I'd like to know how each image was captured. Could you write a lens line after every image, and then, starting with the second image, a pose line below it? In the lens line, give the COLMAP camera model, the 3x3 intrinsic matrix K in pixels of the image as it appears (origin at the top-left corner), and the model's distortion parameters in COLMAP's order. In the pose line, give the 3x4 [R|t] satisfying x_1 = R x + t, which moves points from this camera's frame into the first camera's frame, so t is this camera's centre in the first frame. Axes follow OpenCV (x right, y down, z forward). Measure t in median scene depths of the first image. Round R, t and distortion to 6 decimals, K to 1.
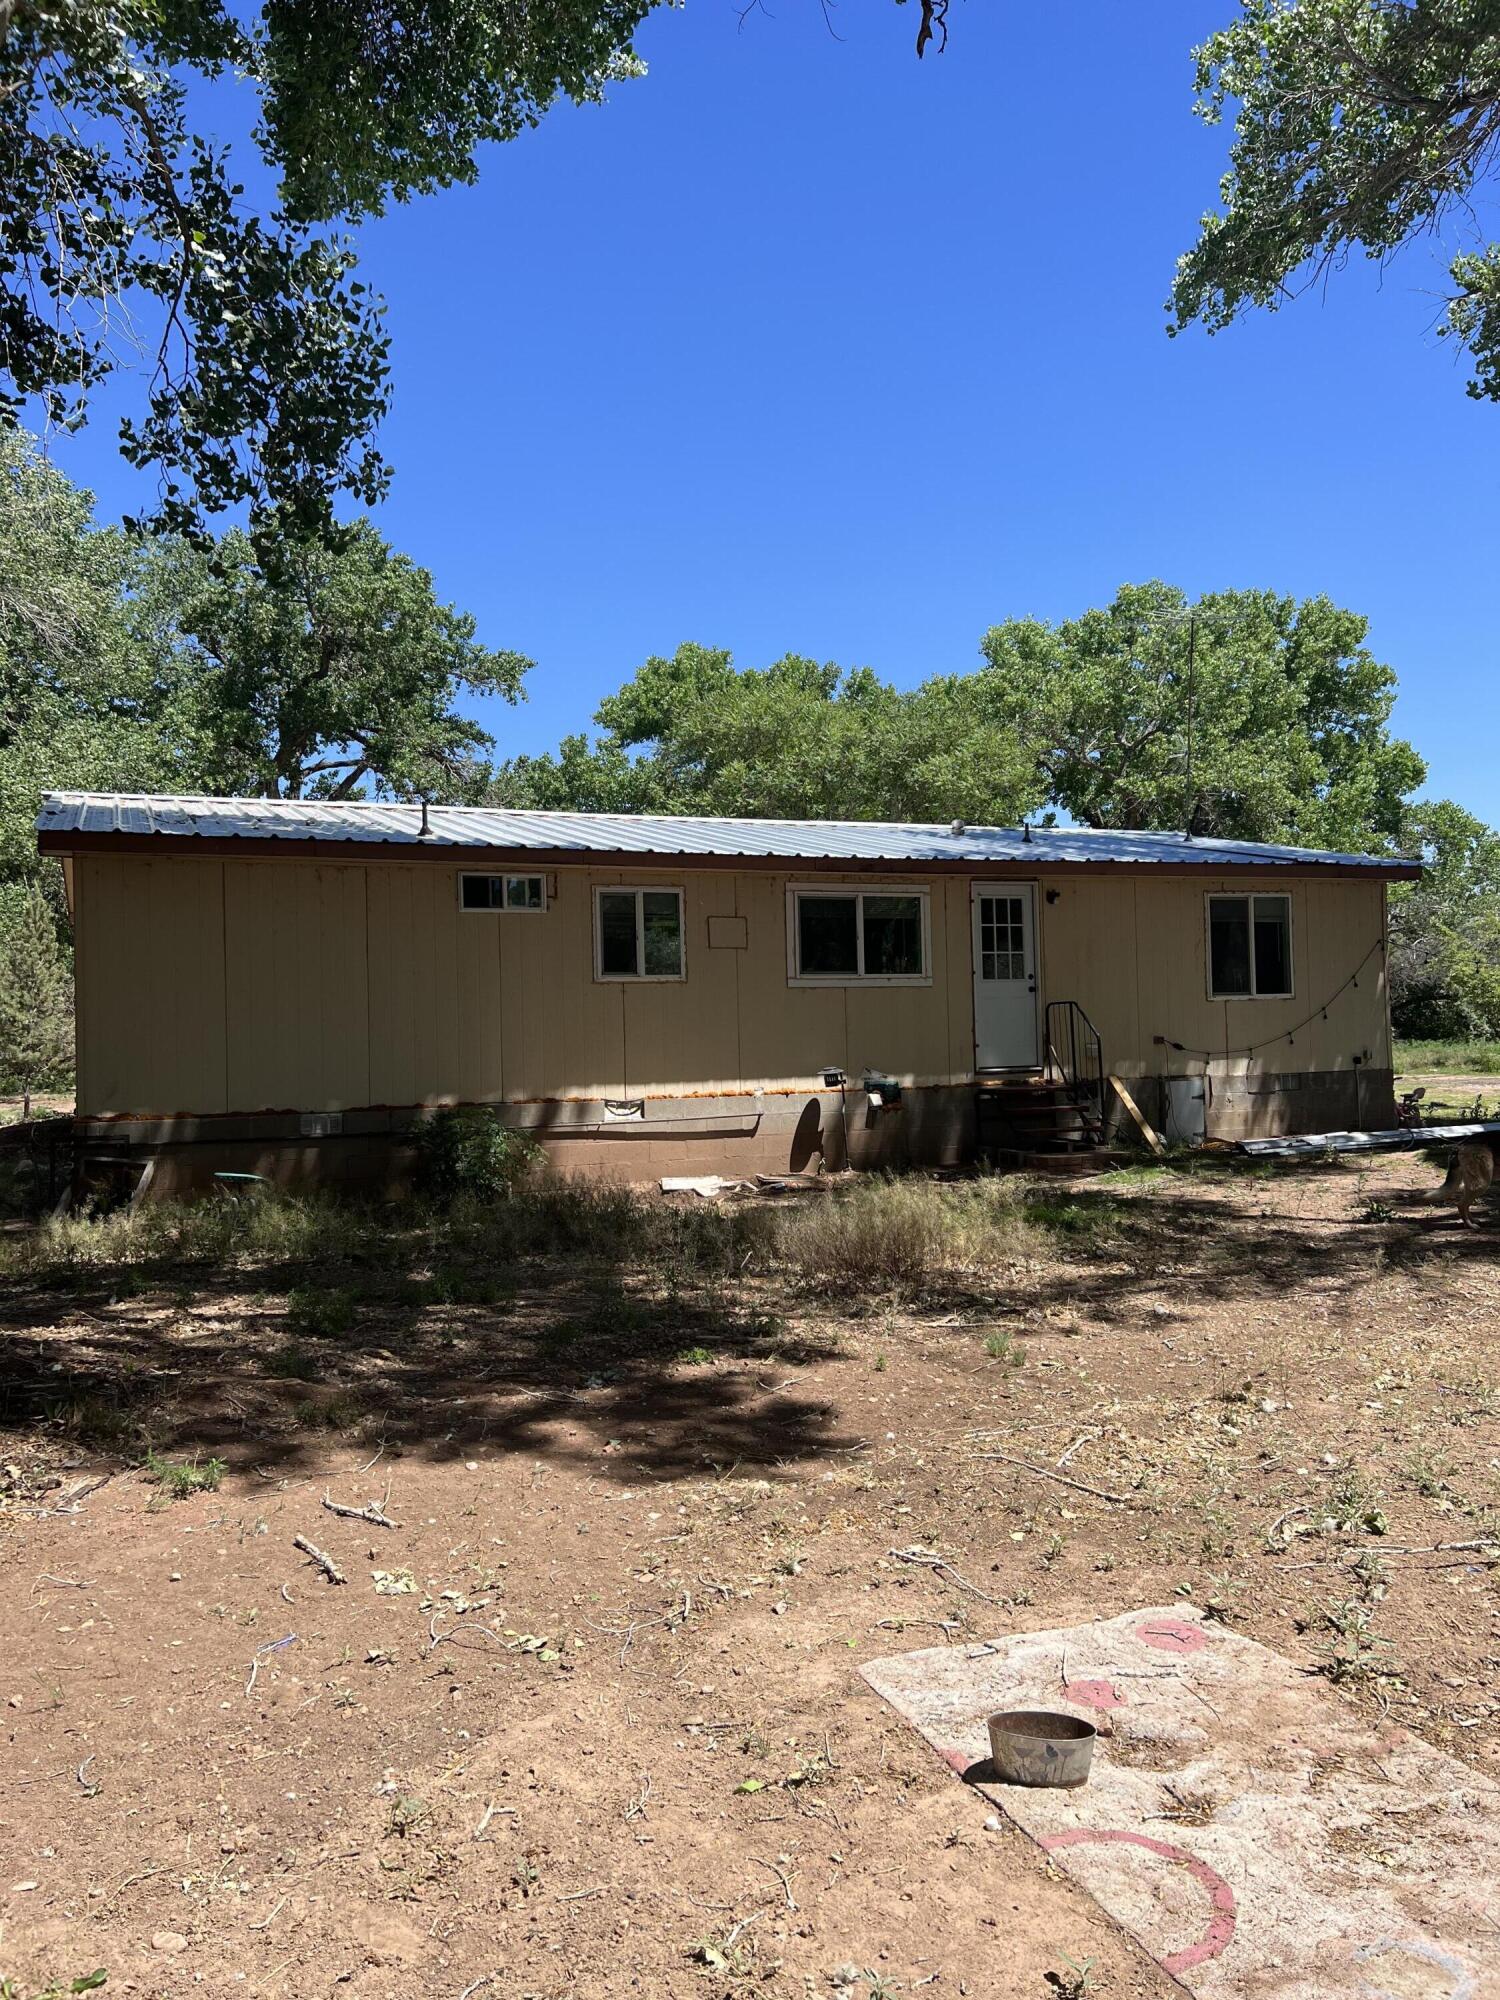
lens RADIAL K [[1518.4, 0, 757.0], [0, 1518.4, 1030.2], [0, 0, 1]] dist [0.097700, -0.177888]
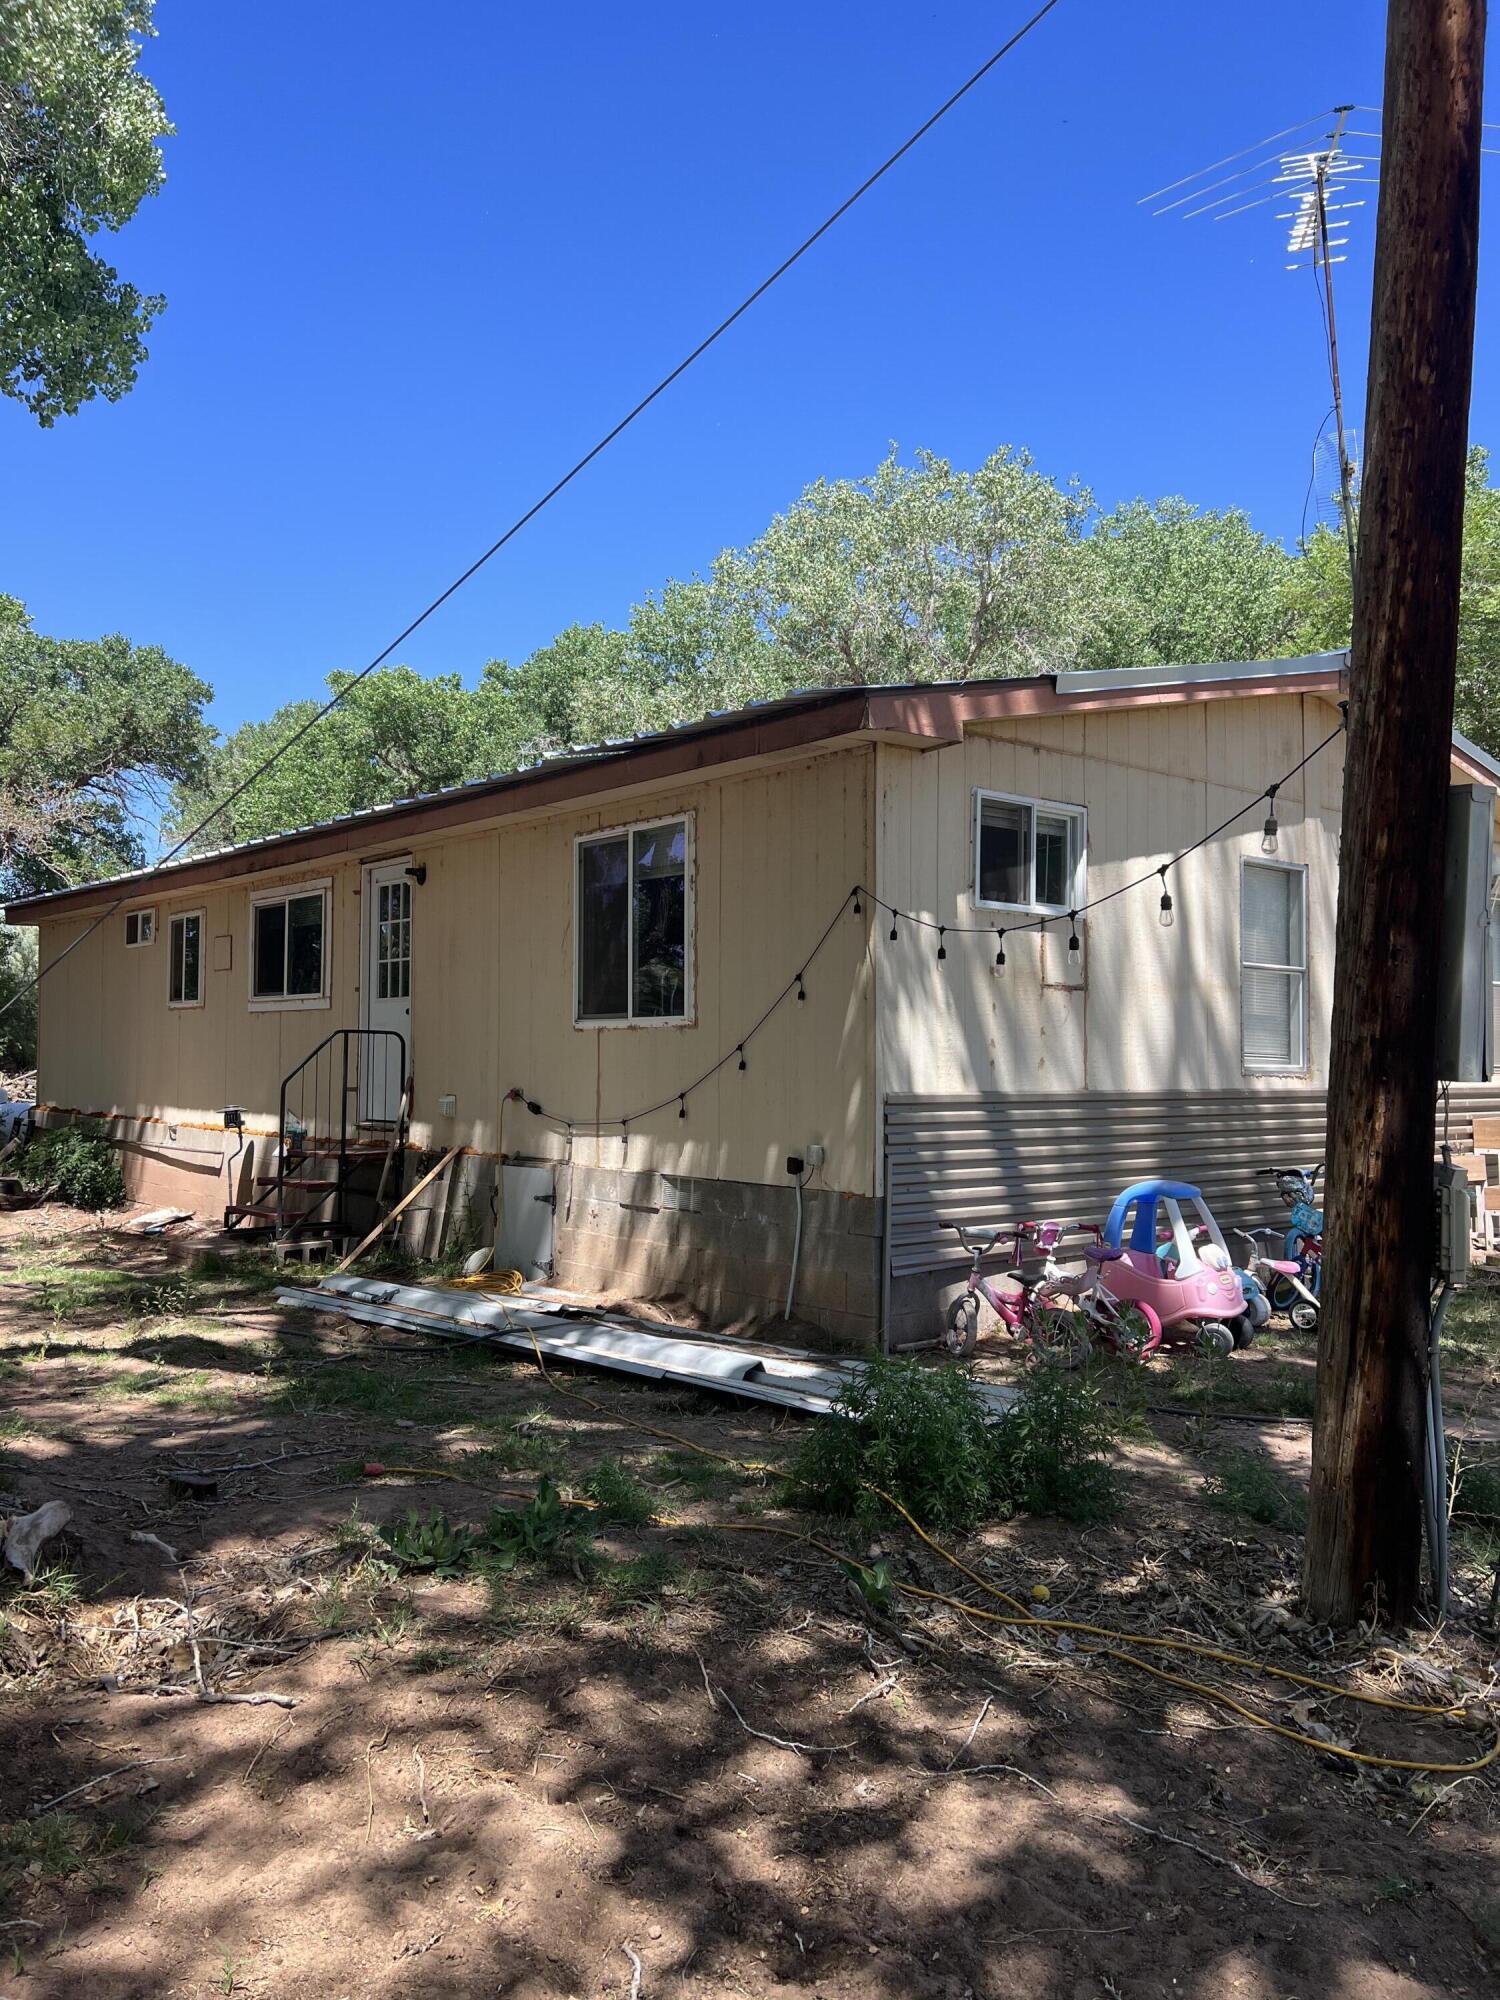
lens RADIAL K [[1537.7, 0, 747.5], [0, 1537.7, 1027.7], [0, 0, 1]] dist [0.031574, -0.005368]
pose [[0.287339, -0.005346, -0.957814, 0.847977], [-0.033084, 0.999332, -0.015503, -0.012959], [0.957257, 0.036142, 0.286970, 0.899531]]
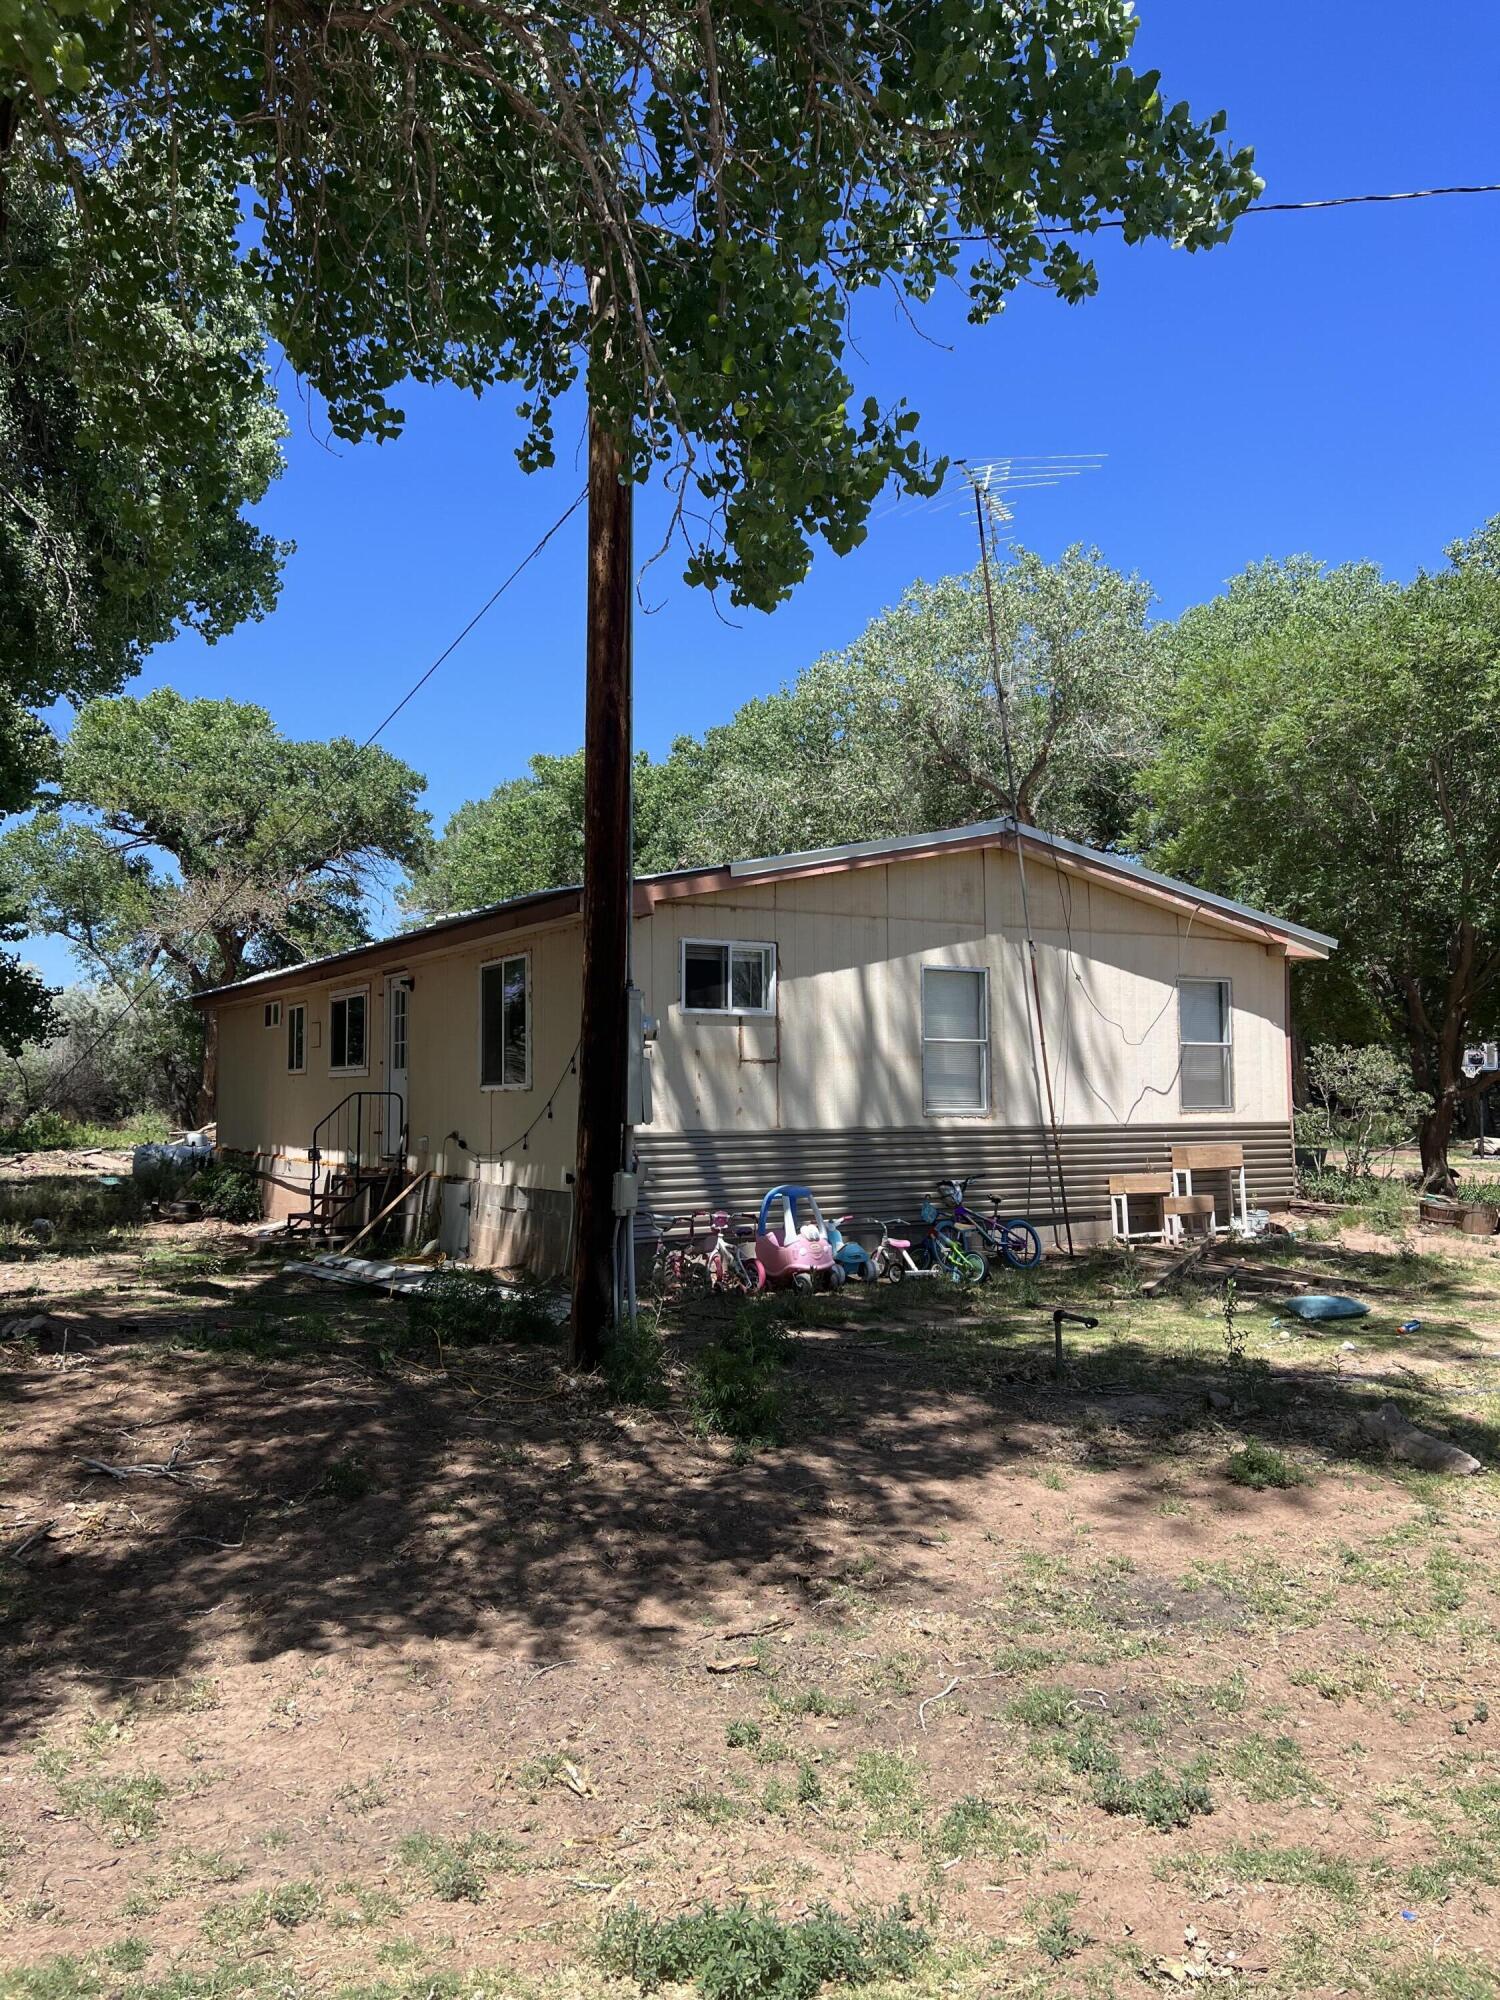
lens RADIAL K [[1518.4, 0, 757.0], [0, 1518.4, 1030.2], [0, 0, 1]] dist [0.097700, -0.177888]
pose [[0.140686, -0.032792, -0.989511, 1.145234], [-0.018858, 0.999181, -0.035794, -0.025513], [0.989875, 0.023696, 0.139952, 1.032212]]
